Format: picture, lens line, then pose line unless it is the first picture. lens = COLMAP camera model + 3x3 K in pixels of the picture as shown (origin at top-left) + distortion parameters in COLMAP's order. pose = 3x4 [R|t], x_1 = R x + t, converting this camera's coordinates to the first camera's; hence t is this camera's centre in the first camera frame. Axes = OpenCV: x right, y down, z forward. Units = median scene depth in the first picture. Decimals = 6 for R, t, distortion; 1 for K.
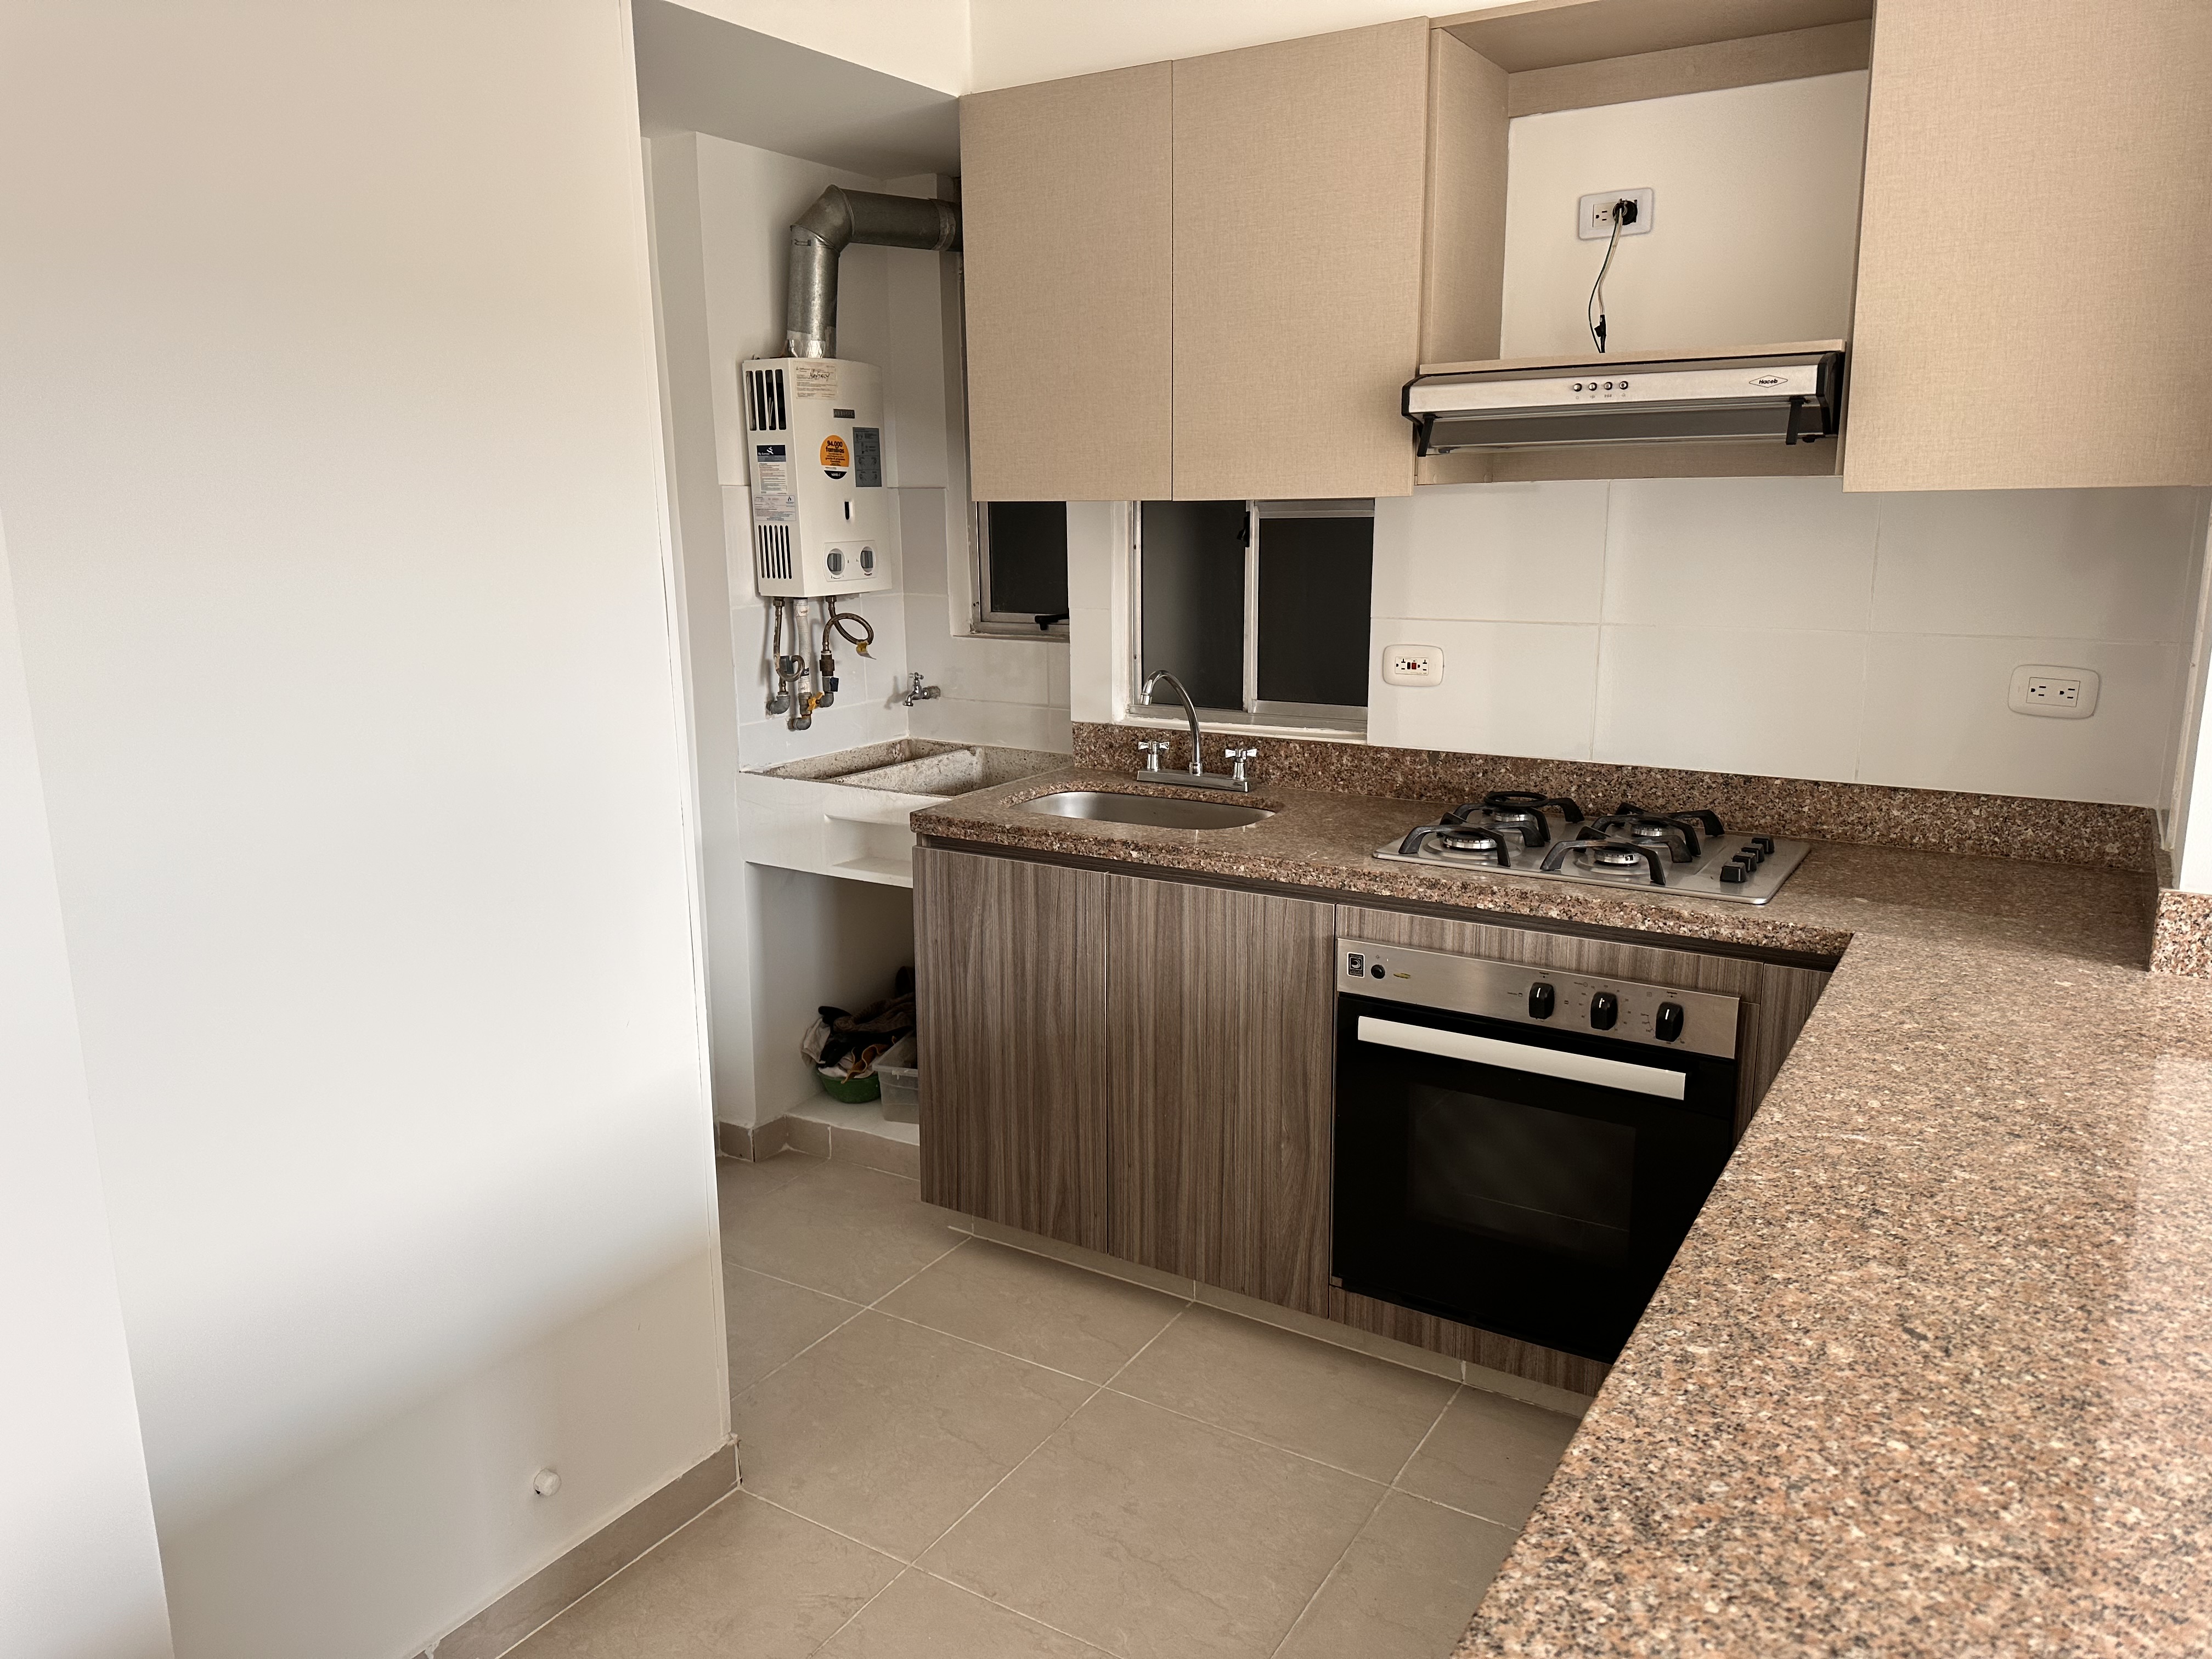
lens RADIAL K [[1508.2, 0, 1125.0], [0, 1508.2, 830.7], [0, 0, 1]] dist [0.197300, -0.369100]
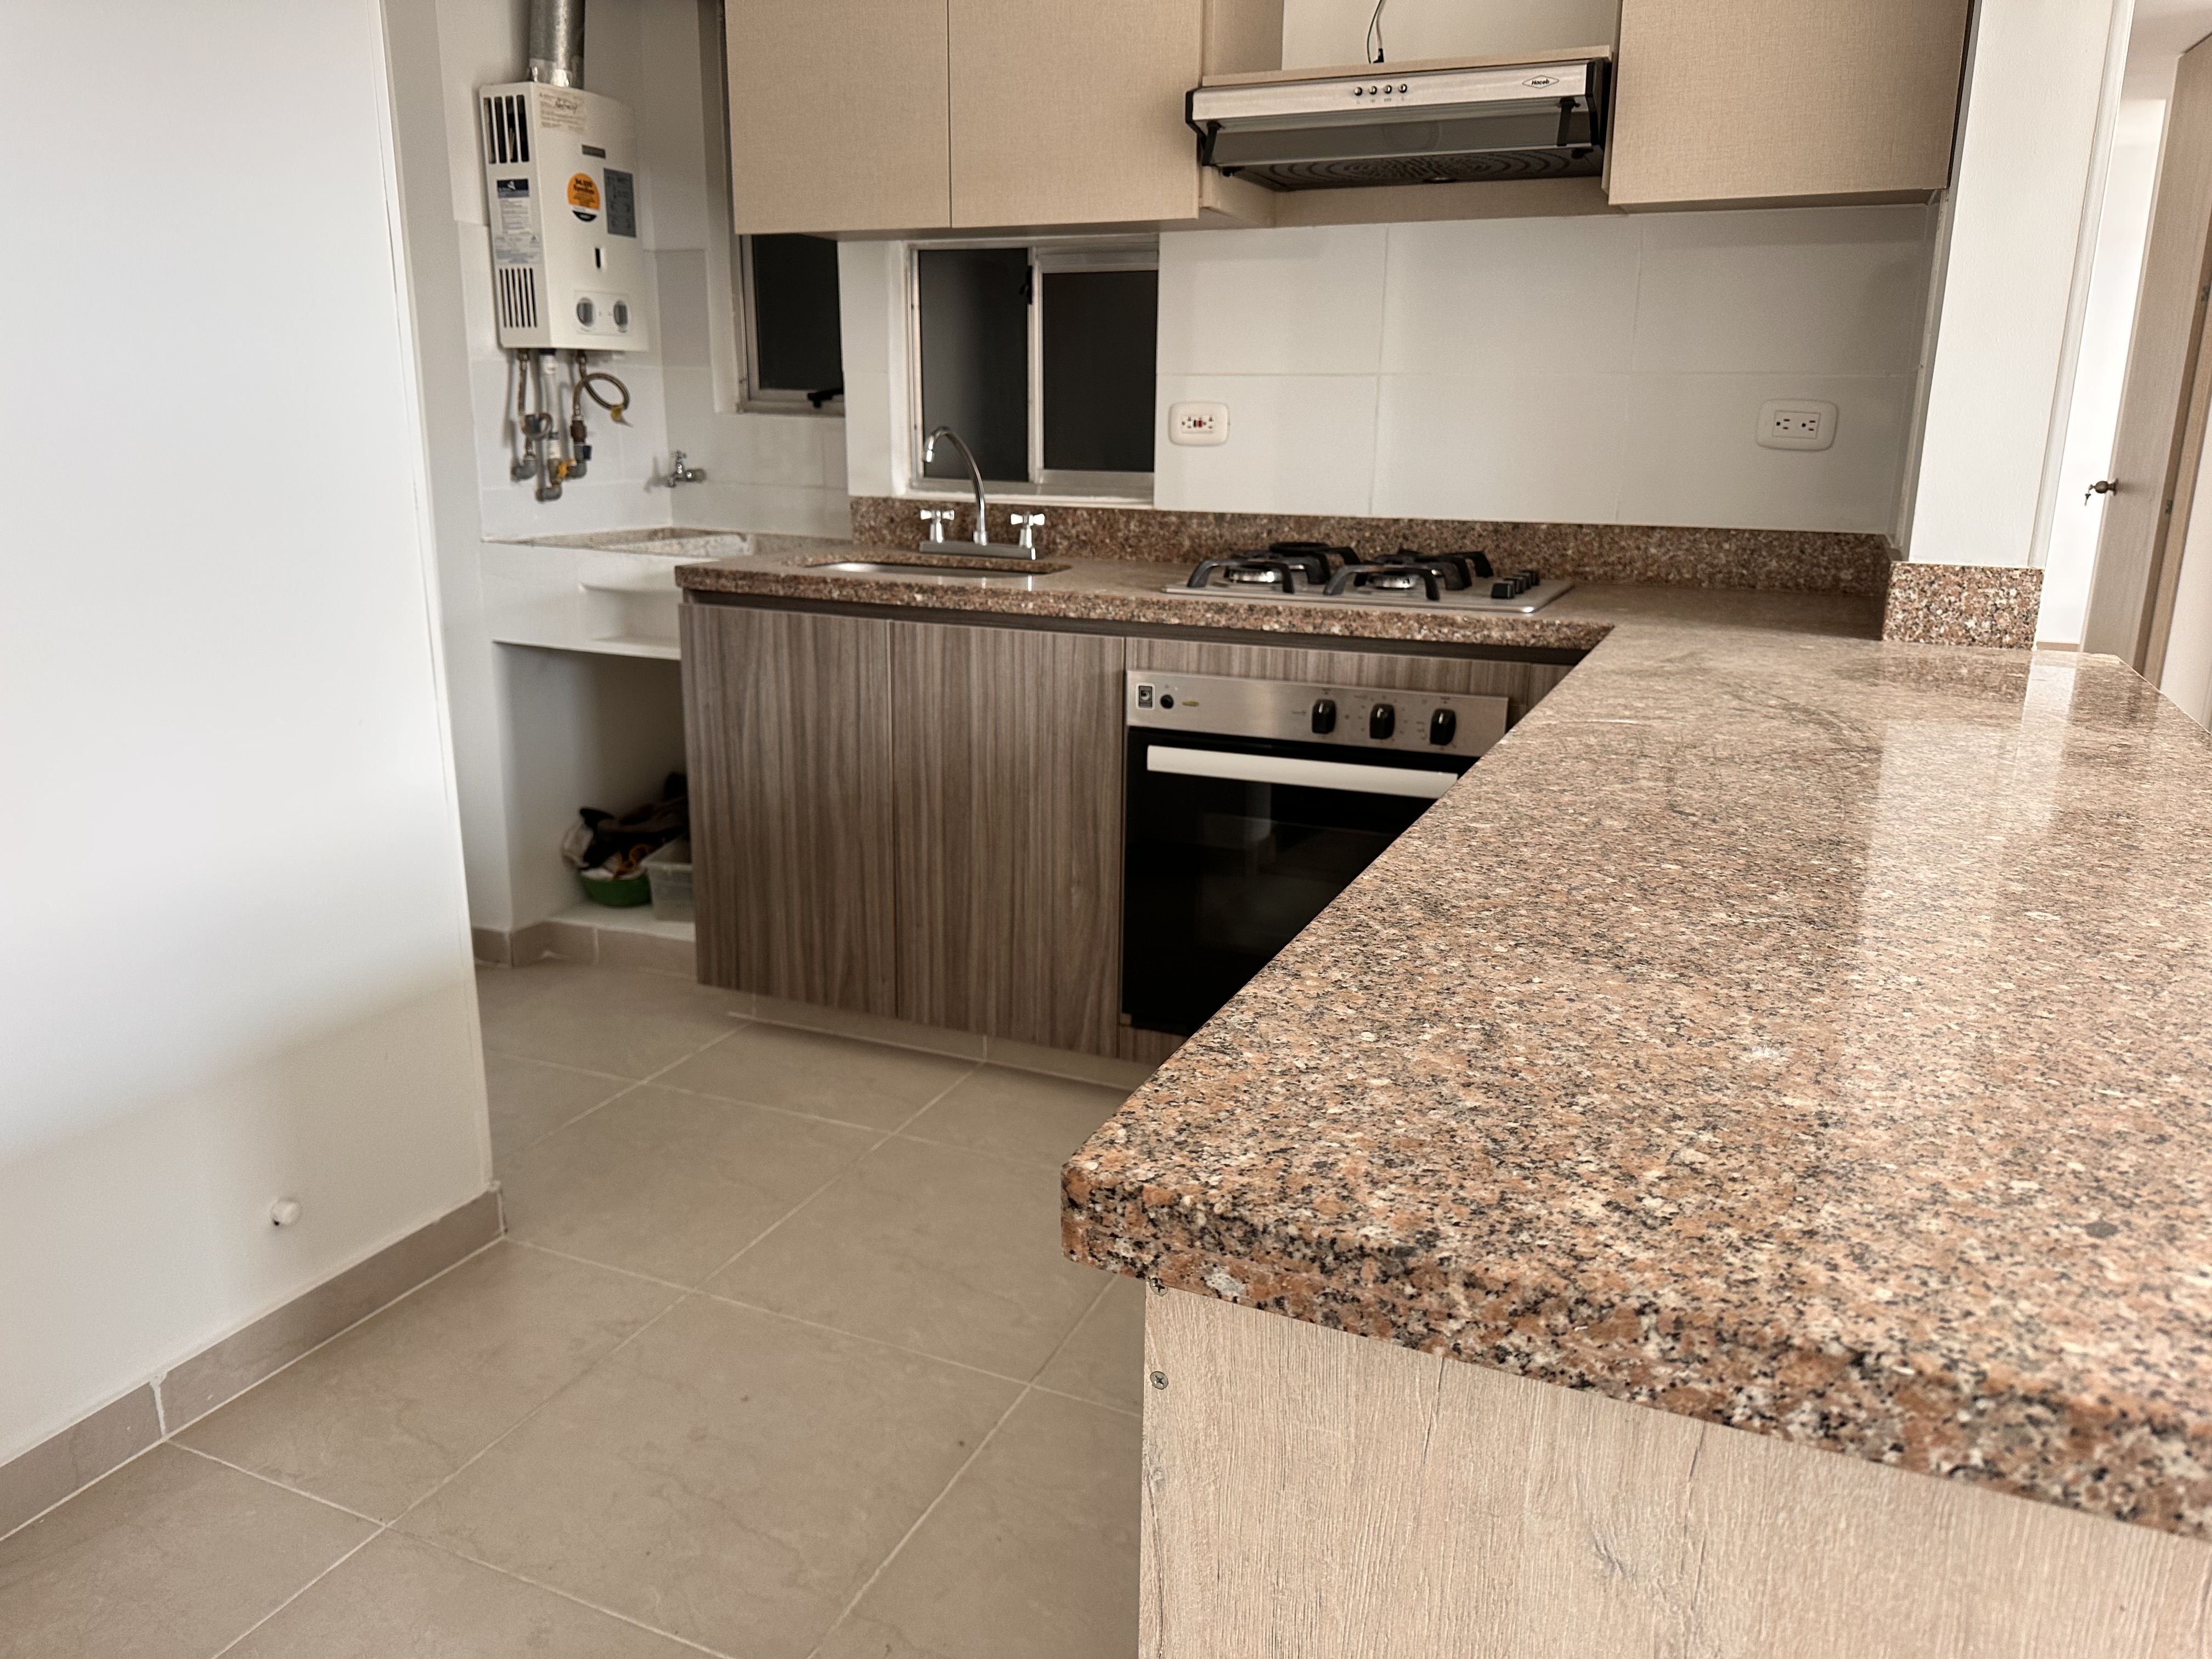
lens RADIAL K [[1508.2, 0, 1125.0], [0, 1508.2, 830.7], [0, 0, 1]] dist [0.197300, -0.369100]
pose [[0.989902, -0.012268, 0.141220, -0.002127], [0.006880, 0.999232, 0.038582, 0.119768], [-0.141585, -0.037220, 0.989226, 0.013361]]
